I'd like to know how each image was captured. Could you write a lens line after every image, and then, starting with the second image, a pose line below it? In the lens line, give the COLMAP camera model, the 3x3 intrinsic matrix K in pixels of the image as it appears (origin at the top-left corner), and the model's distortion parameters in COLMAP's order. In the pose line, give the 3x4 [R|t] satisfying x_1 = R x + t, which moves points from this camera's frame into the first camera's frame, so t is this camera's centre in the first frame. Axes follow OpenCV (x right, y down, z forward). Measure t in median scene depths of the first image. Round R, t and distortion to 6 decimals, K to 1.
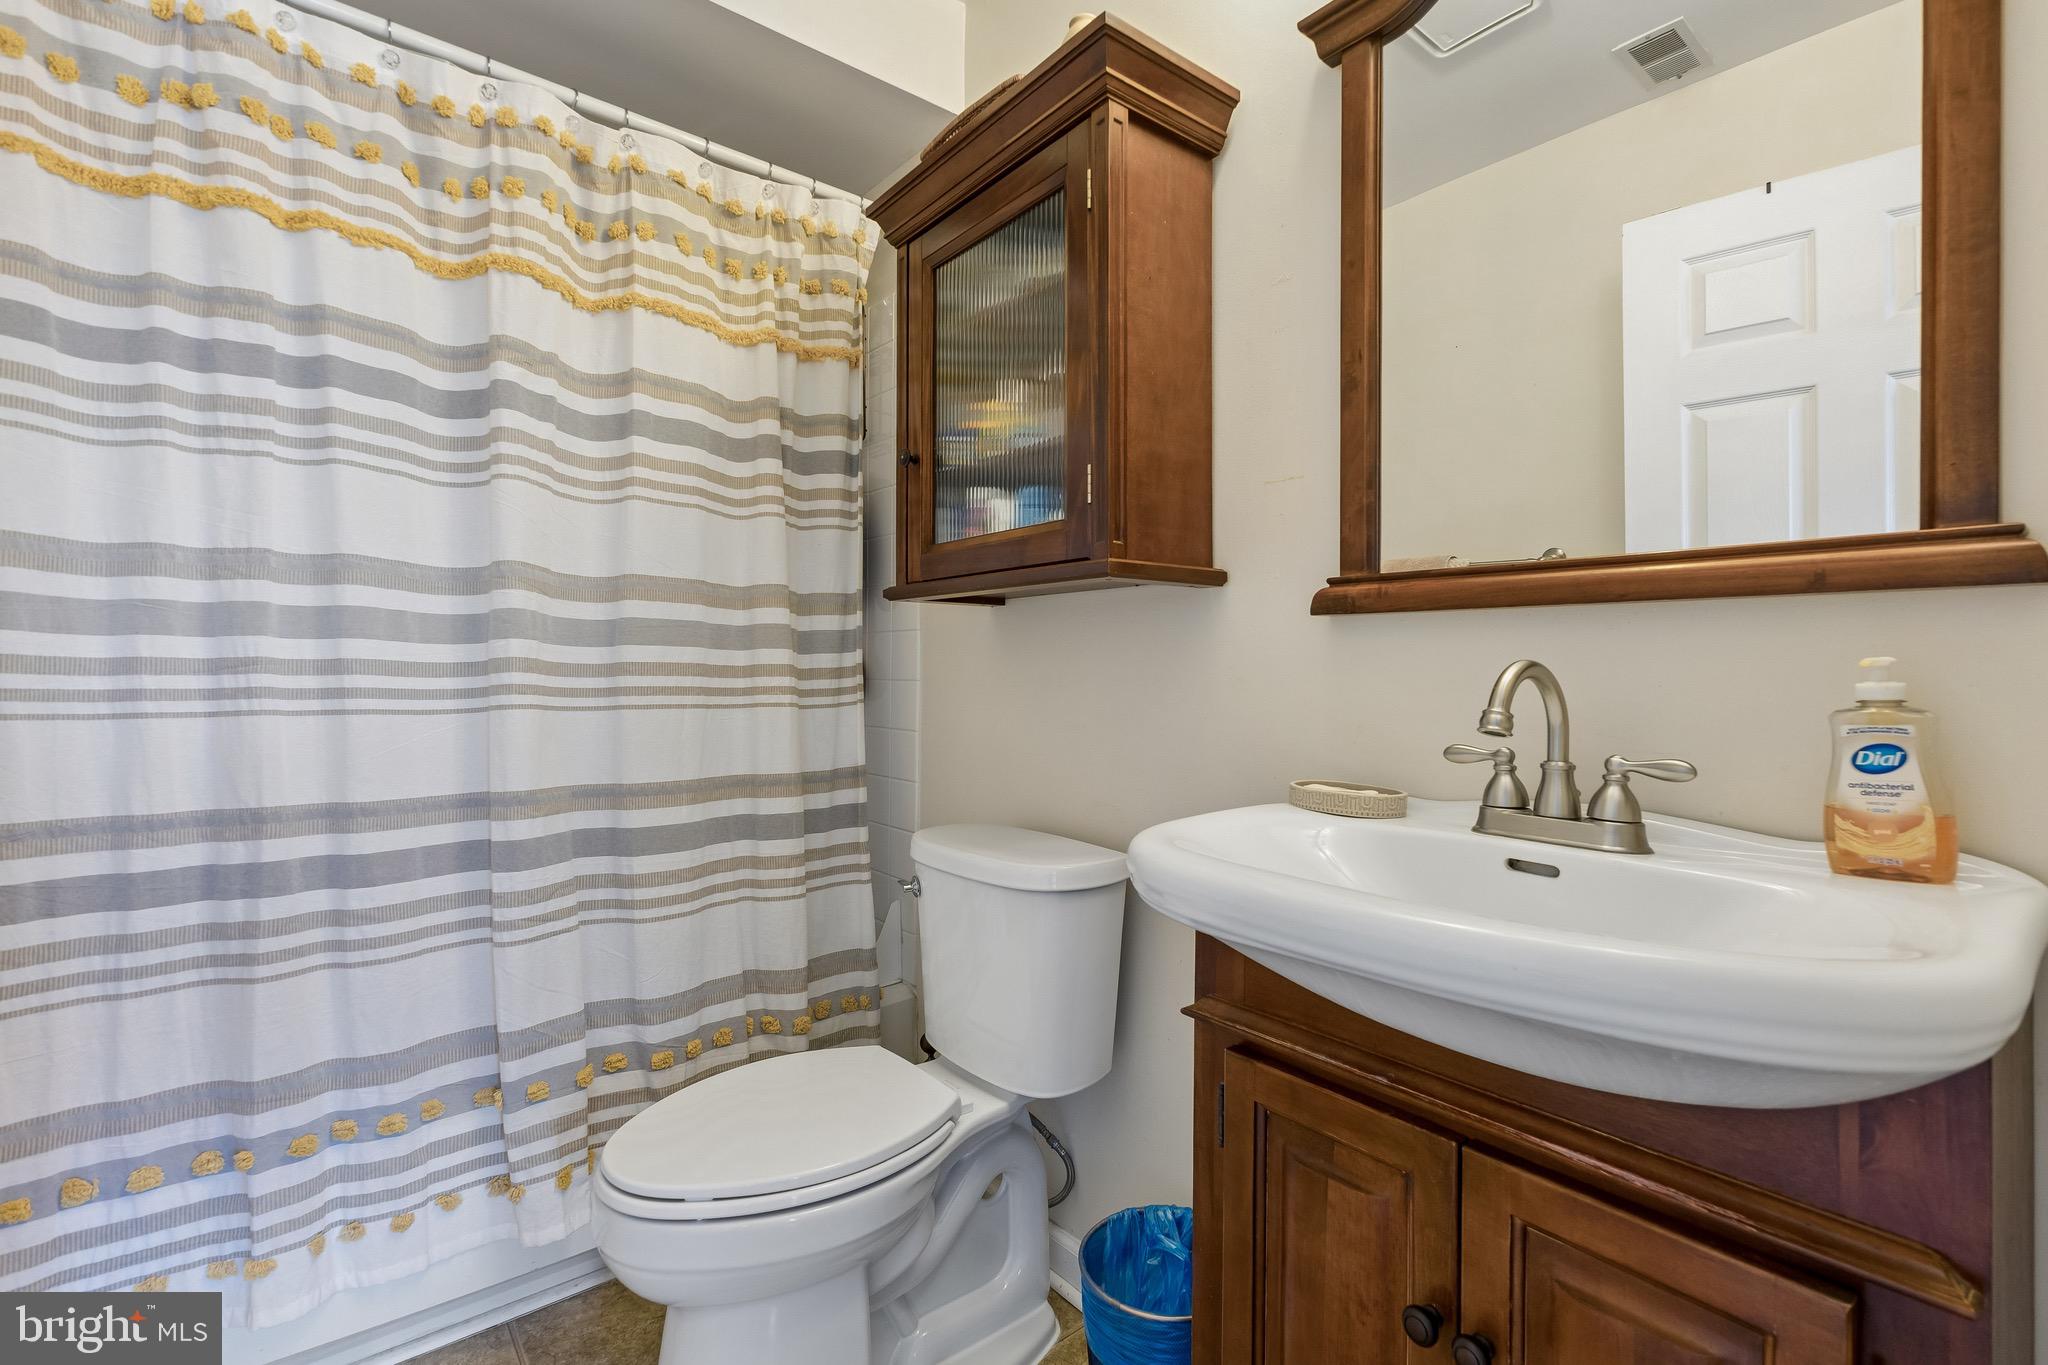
lens RADIAL K [[917.5, 0, 1033.3], [0, 917.5, 672.9], [0, 0, 1]] dist [0.001791, -0.001434]
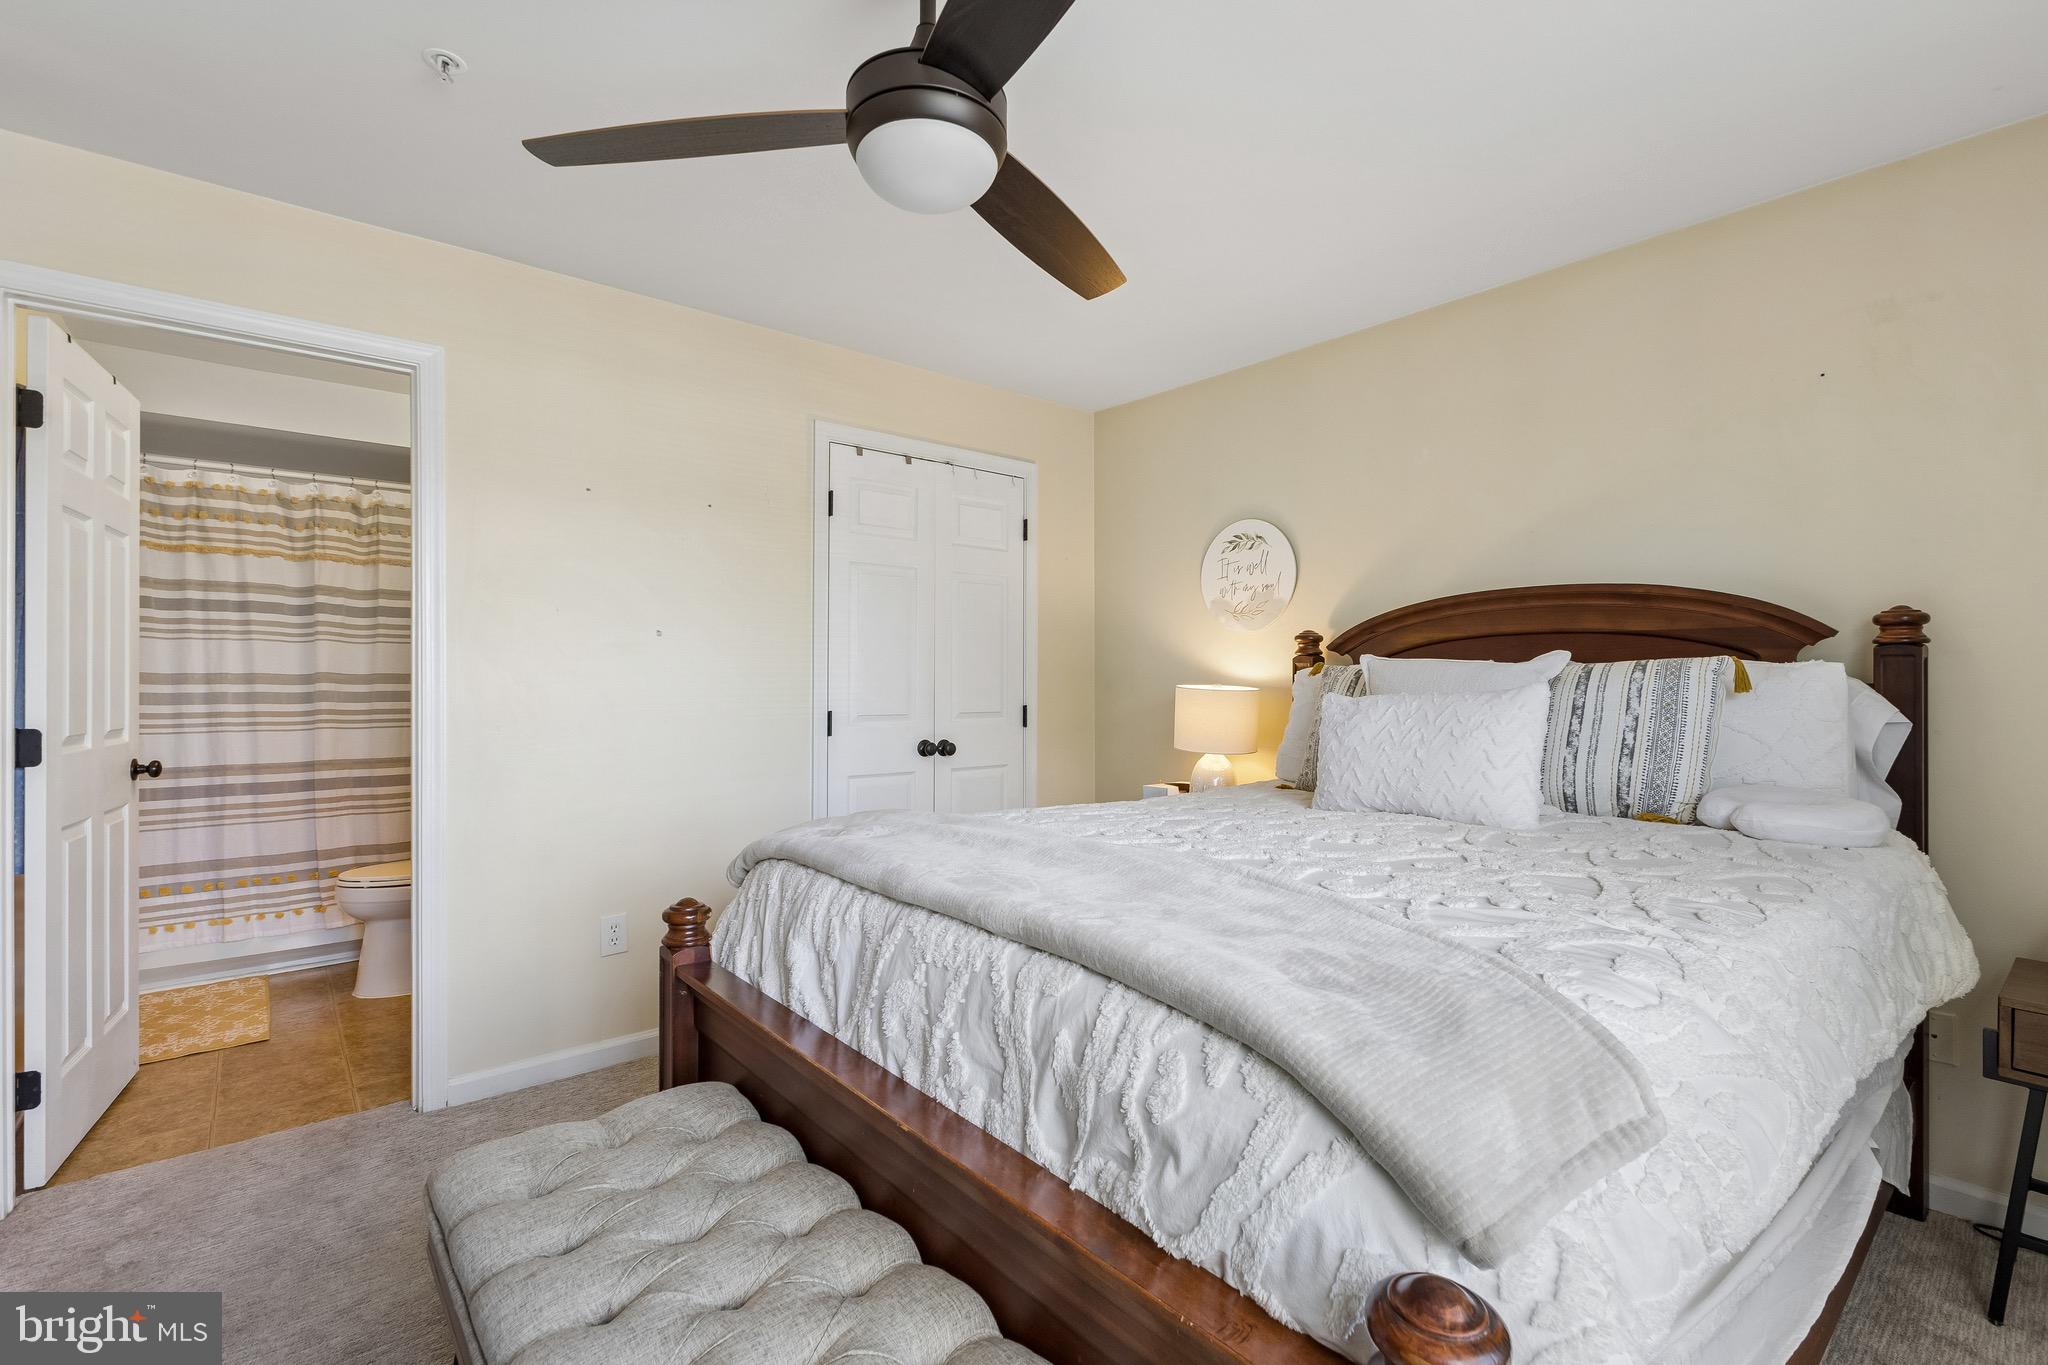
lens RADIAL K [[917.5, 0, 1023.1], [0, 917.5, 681.0], [0, 0, 1]] dist [0.001791, -0.001434]
pose [[0.999394, -0.016271, 0.030760, 1.487615], [0.016596, 0.999809, -0.010340, -0.040339], [-0.030585, 0.010844, 0.999473, -1.851874]]
